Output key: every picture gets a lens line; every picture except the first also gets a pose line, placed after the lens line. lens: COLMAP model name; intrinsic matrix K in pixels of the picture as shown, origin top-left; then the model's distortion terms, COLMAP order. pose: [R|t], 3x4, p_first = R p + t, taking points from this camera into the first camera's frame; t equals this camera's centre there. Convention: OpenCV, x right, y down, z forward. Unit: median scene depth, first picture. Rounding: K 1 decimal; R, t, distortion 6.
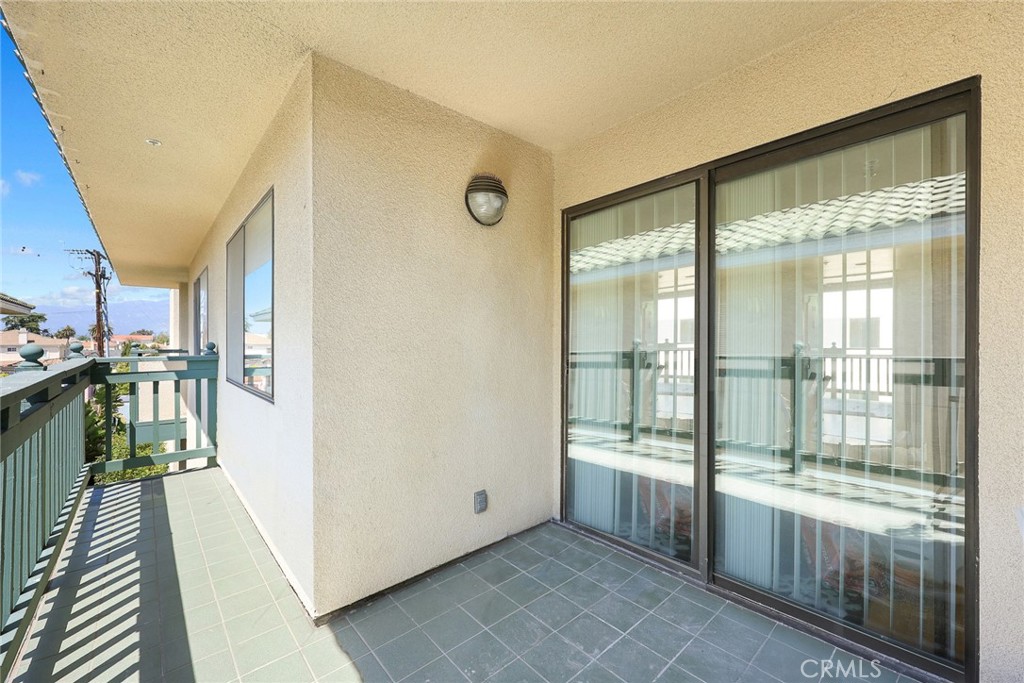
lens RADIAL K [[417.4, 0, 517.9], [0, 417.4, 342.9], [0, 0, 1]] dist [-0.007628, 0.000045]
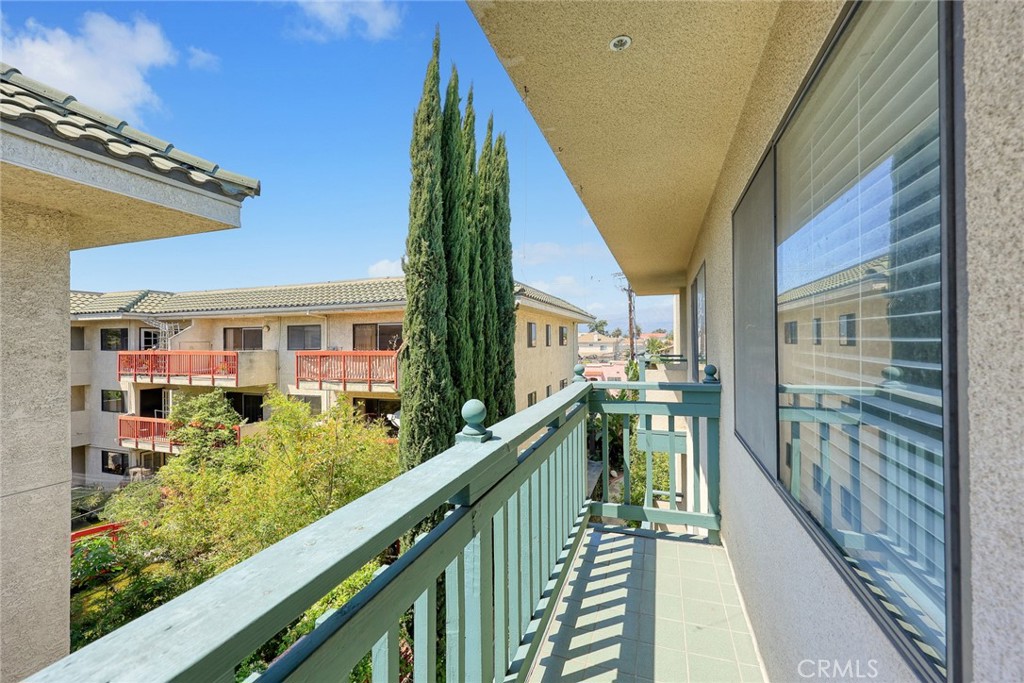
lens RADIAL K [[417.4, 0, 517.9], [0, 417.4, 342.9], [0, 0, 1]] dist [-0.007628, 0.000045]
pose [[0.486742, -0.003540, -0.873539, -0.284559], [0.013394, 0.999904, 0.003411, -0.045553], [0.873443, -0.013360, 0.486743, 0.376216]]
